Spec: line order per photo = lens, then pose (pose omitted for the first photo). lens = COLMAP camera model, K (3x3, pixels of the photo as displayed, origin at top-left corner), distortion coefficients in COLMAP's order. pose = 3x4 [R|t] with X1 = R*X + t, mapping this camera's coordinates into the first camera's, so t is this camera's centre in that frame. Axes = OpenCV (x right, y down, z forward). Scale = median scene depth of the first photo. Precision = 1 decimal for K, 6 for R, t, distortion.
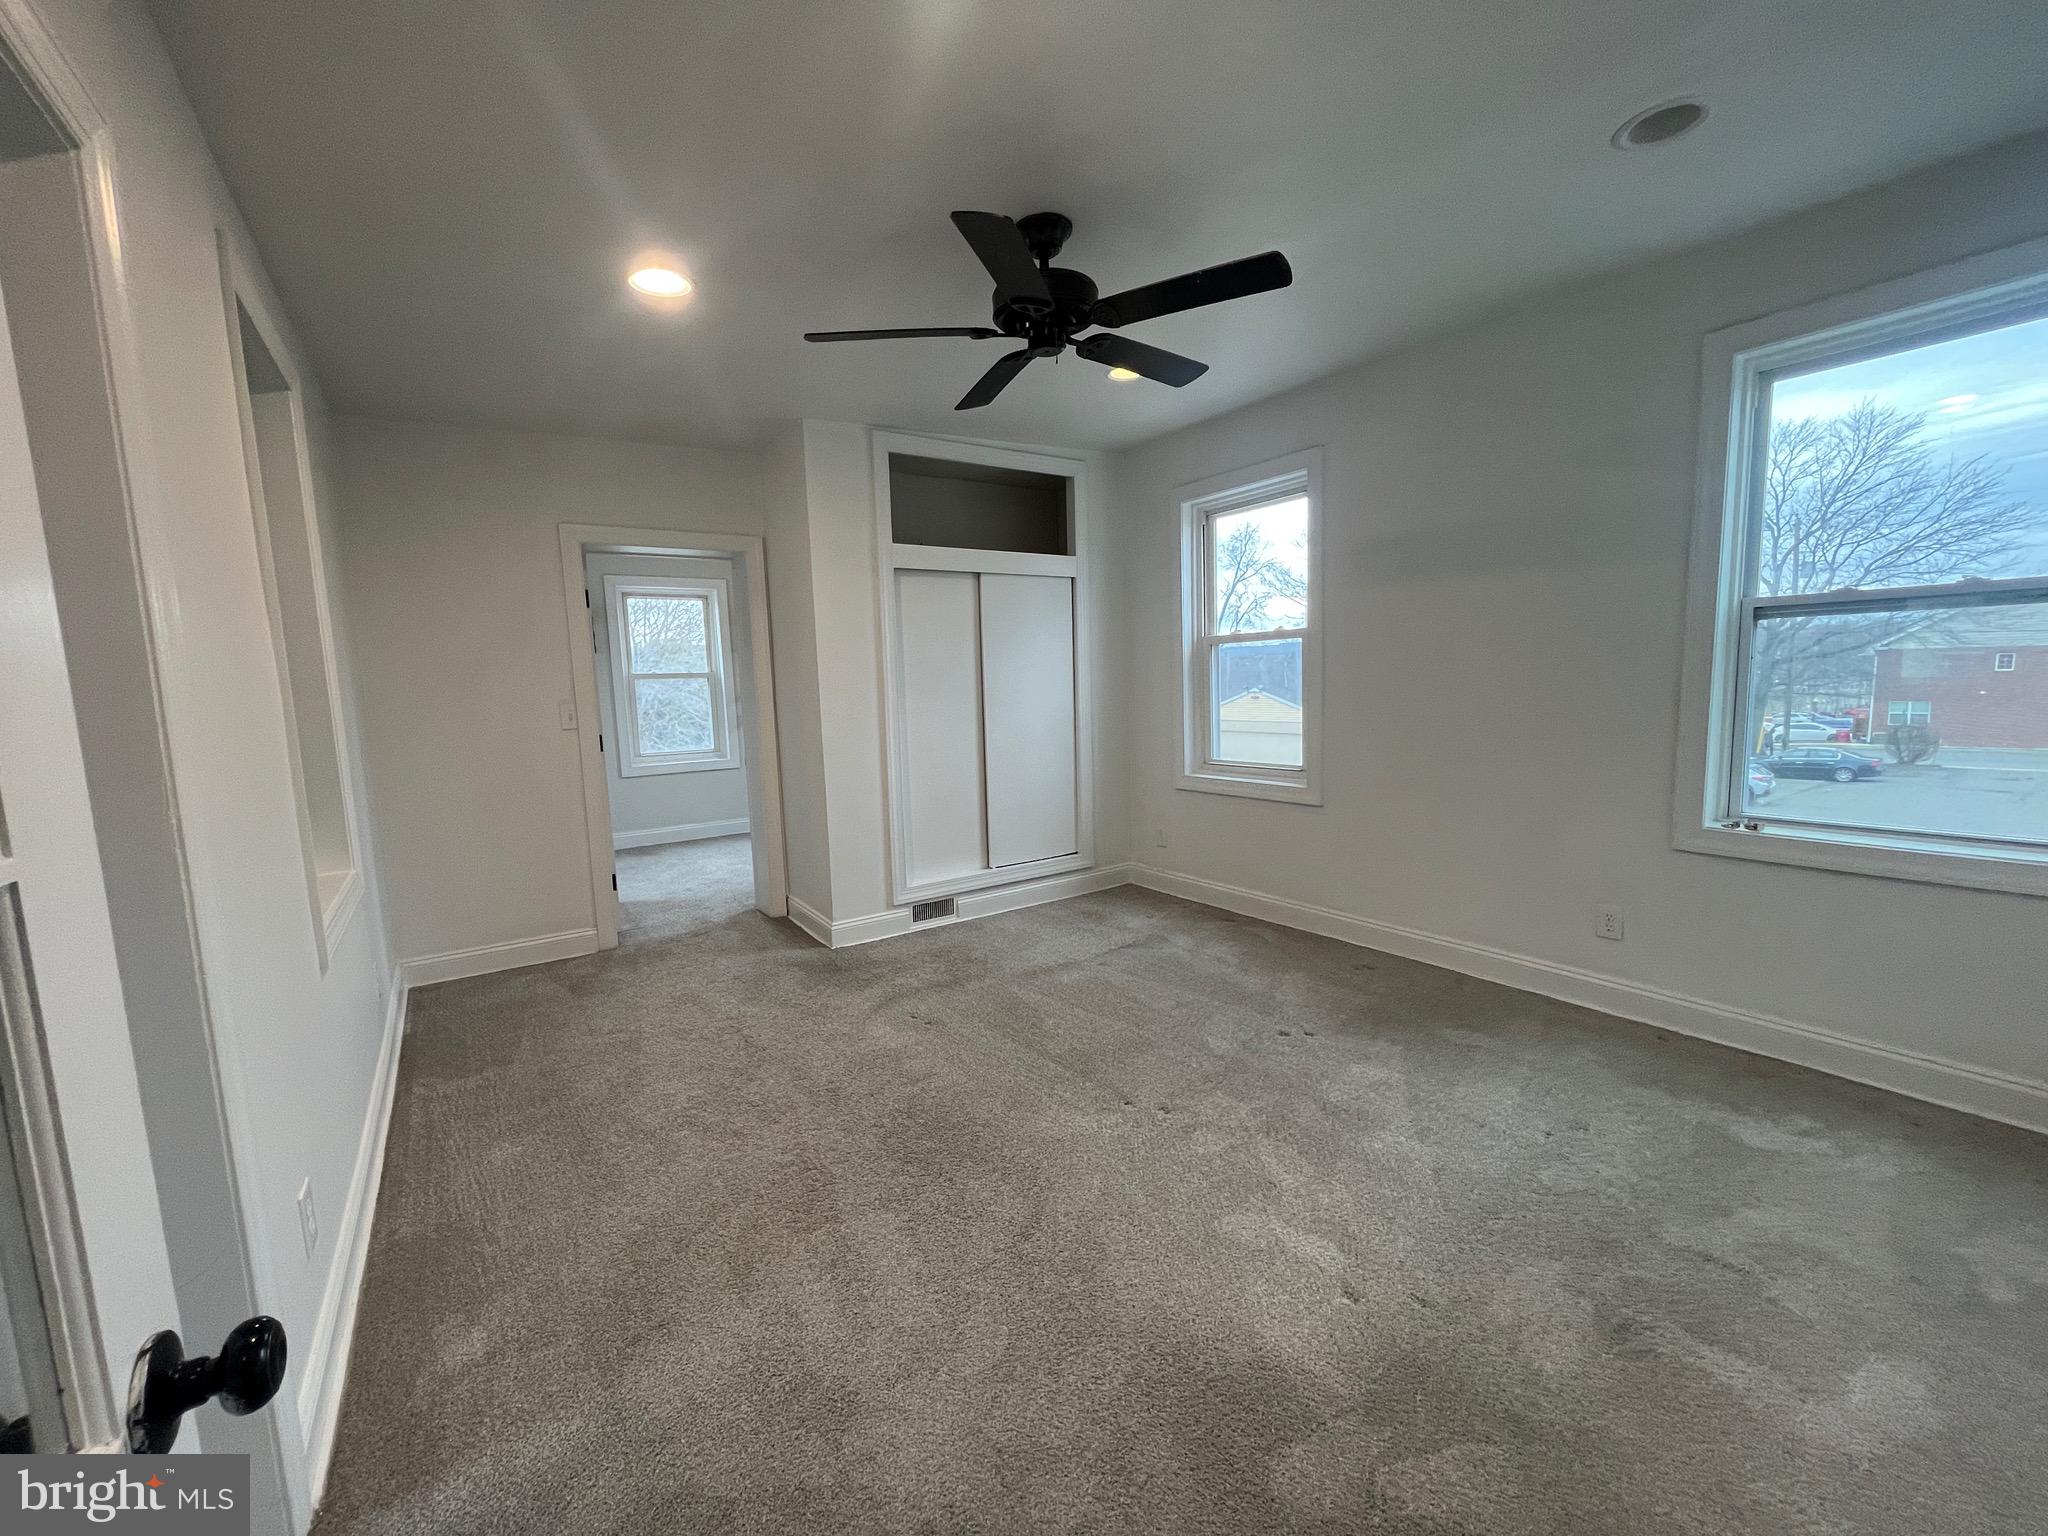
lens RADIAL K [[823.2, 0, 1038.3], [0, 823.2, 764.9], [0, 0, 1]] dist [-0.001274, -0.000833]
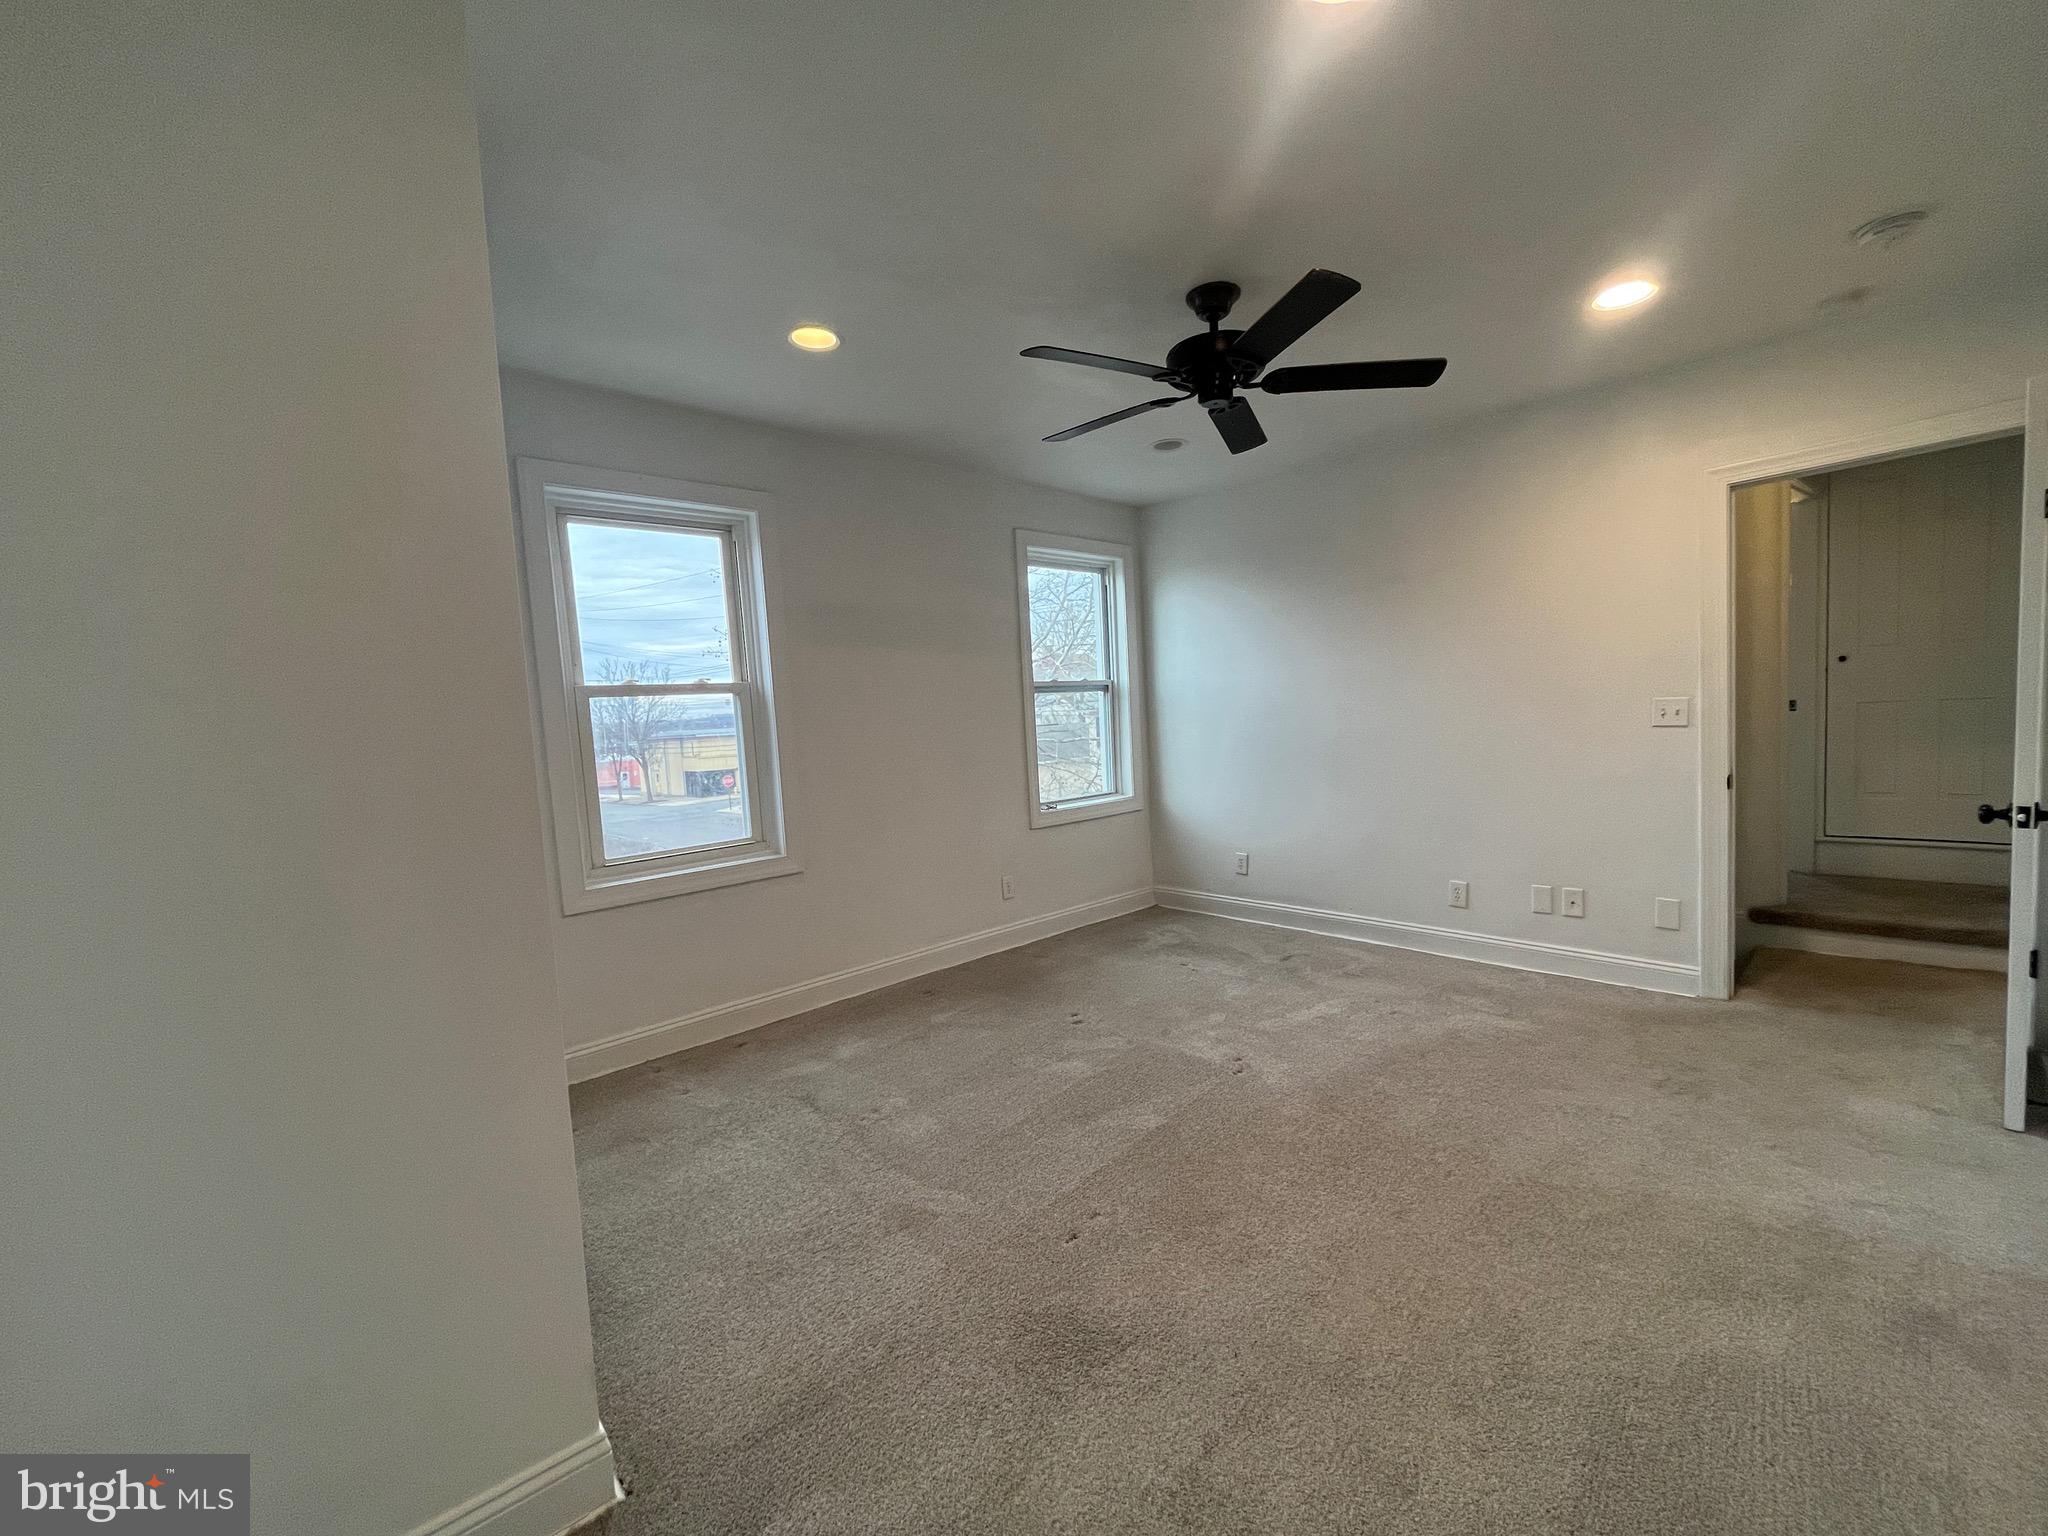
lens RADIAL K [[823.2, 0, 1043.4], [0, 823.2, 767.2], [0, 0, 1]] dist [-0.001274, -0.000833]
pose [[-0.125155, -0.031175, 0.991647, -0.782954], [0.158562, 0.986030, 0.051010, -0.091112], [-0.979385, 0.163622, -0.118464, 1.042451]]
